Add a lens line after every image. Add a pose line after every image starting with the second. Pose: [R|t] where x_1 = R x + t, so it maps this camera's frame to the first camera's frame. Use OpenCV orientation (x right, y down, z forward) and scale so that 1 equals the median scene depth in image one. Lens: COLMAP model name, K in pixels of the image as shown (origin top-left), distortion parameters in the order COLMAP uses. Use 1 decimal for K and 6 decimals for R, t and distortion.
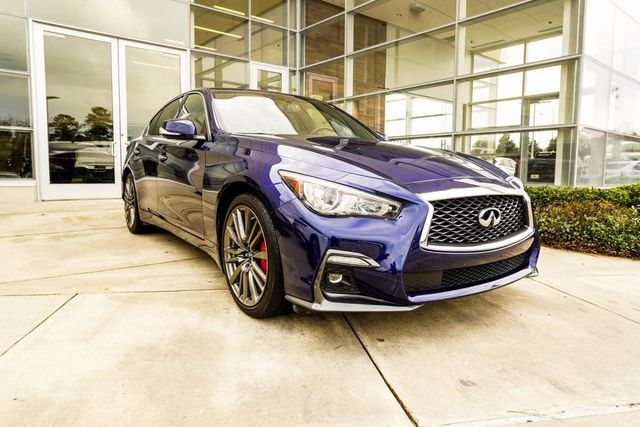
lens RADIAL K [[433.1, 0, 320.5], [0, 433.1, 207.1], [0, 0, 1]] dist [-0.018929, 0.004470]
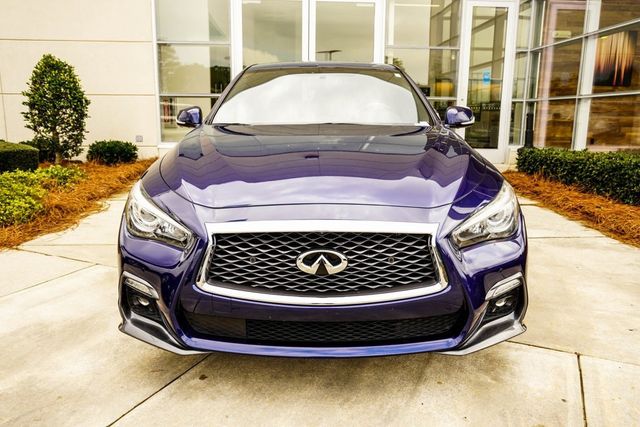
lens RADIAL K [[501.4, 0, 320.0], [0, 501.4, 213.5], [0, 0, 1]] dist [-0.017474, 0.006342]
pose [[0.814933, 0.109274, -0.569160, 0.270699], [-0.051695, 0.991855, 0.116410, -0.048972], [0.577245, -0.065443, 0.813945, 0.098872]]
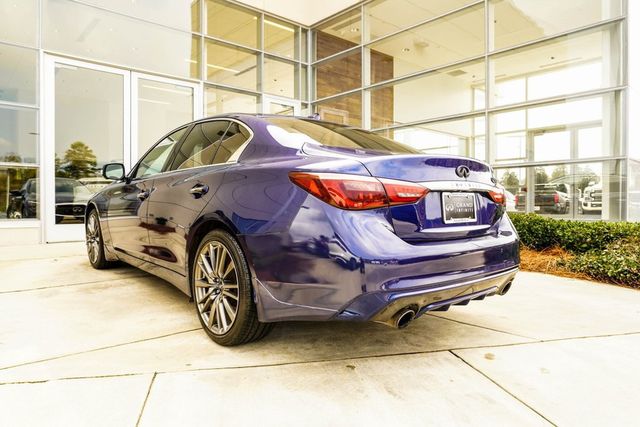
lens RADIAL K [[431.8, 0, 319.8], [0, 431.8, 210.8], [0, 0, 1]] dist [-0.032059, 0.000203]
pose [[0.999031, -0.012777, 0.042126, -0.112071], [0.015598, 0.997609, -0.067321, -0.014238], [-0.041165, 0.067913, 0.996842, 0.071064]]
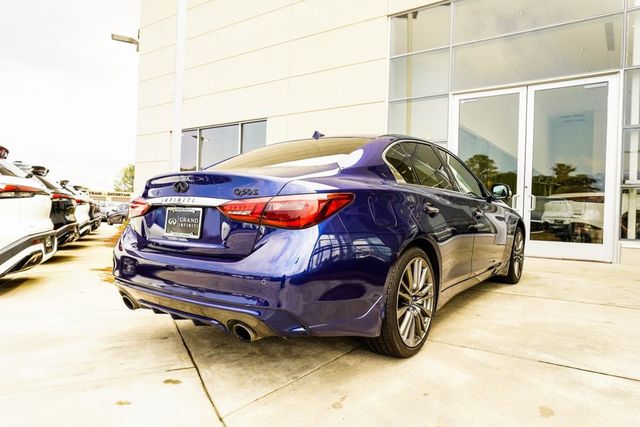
lens RADIAL K [[433.1, 0, 320.5], [0, 433.1, 207.1], [0, 0, 1]] dist [-0.018929, 0.004470]
pose [[0.248614, -0.012067, -0.968528, 0.372890], [-0.109997, 0.993102, -0.040609, -0.047870], [0.962337, 0.116631, 0.245571, 0.422516]]
